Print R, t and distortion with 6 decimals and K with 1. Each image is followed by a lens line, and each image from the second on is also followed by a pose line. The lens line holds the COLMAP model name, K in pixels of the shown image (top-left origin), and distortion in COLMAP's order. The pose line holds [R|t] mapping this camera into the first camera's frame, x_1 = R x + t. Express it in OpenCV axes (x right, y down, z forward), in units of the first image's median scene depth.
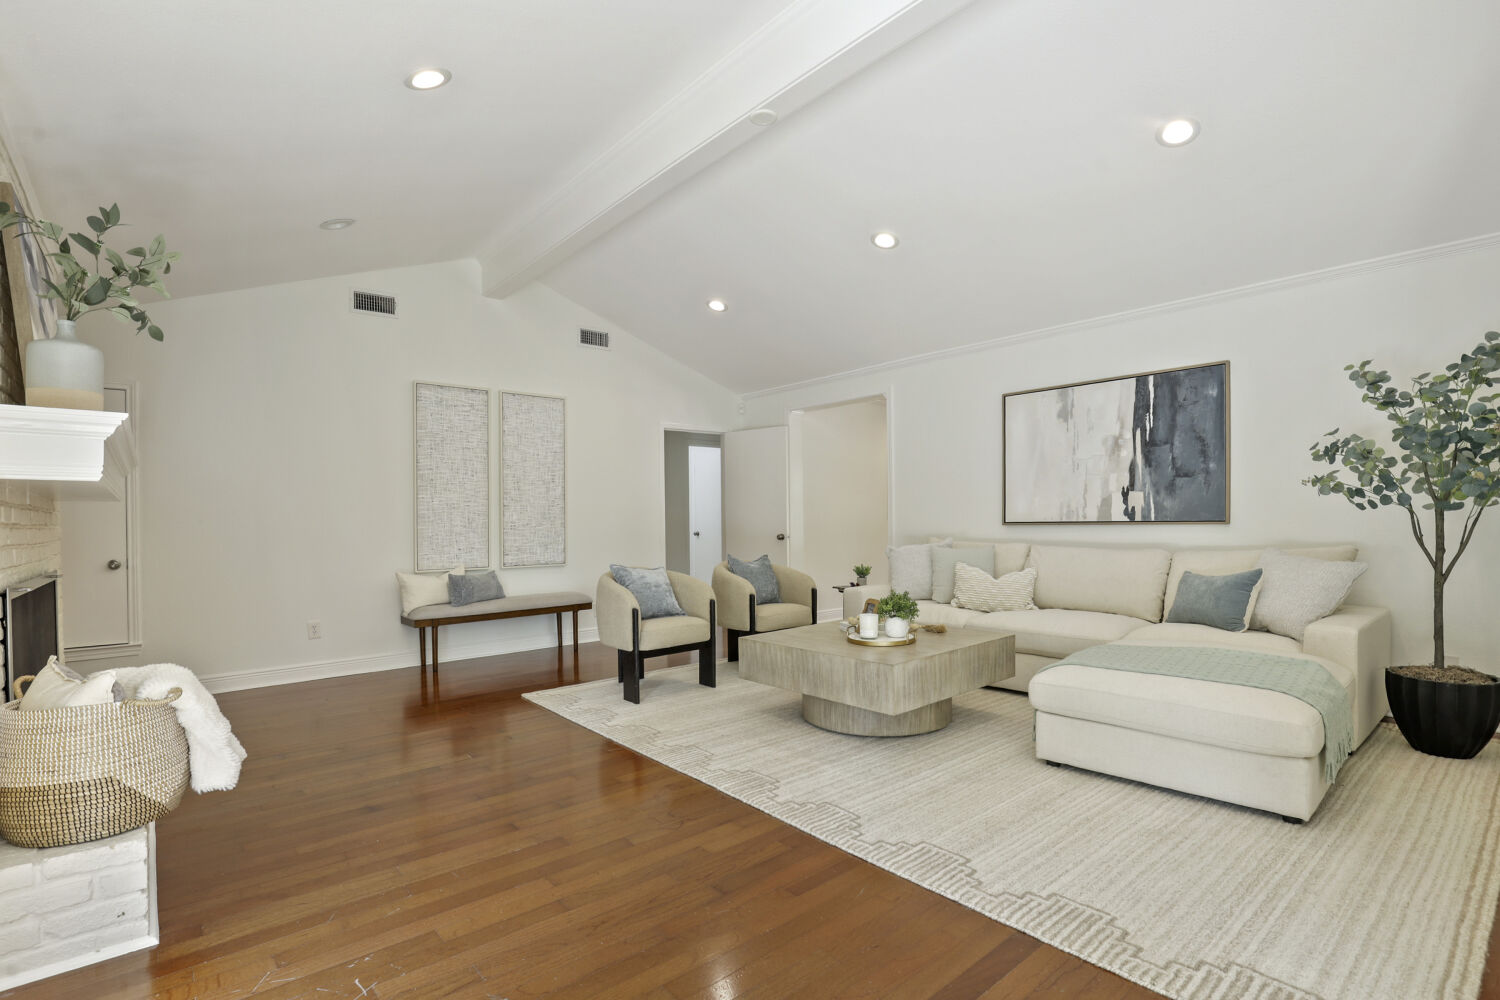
lens RADIAL K [[704.1, 0, 729.2], [0, 704.1, 507.9], [0, 0, 1]] dist [-0.016852, -0.000036]
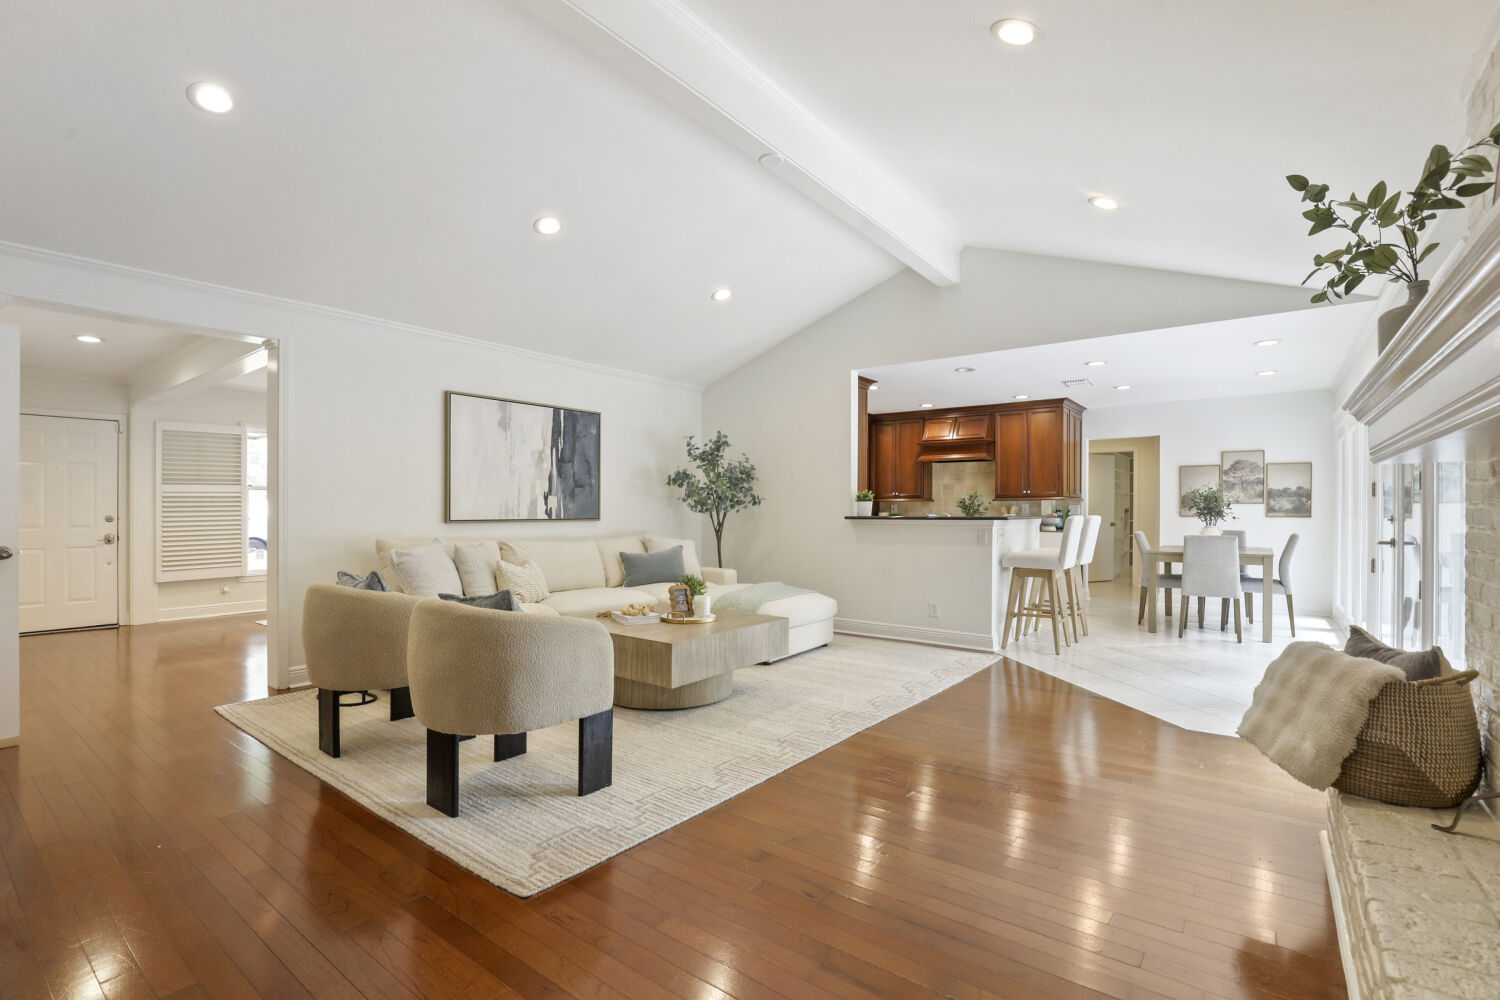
lens RADIAL K [[683.6, 0, 757.3], [0, 683.6, 509.6], [0, 0, 1]] dist [-0.002566, -0.000173]
pose [[-0.215840, 0.012396, 0.976350, -0.734669], [-0.015737, 0.999745, -0.016172, 0.016062], [-0.976302, -0.018855, -0.215590, 0.905201]]
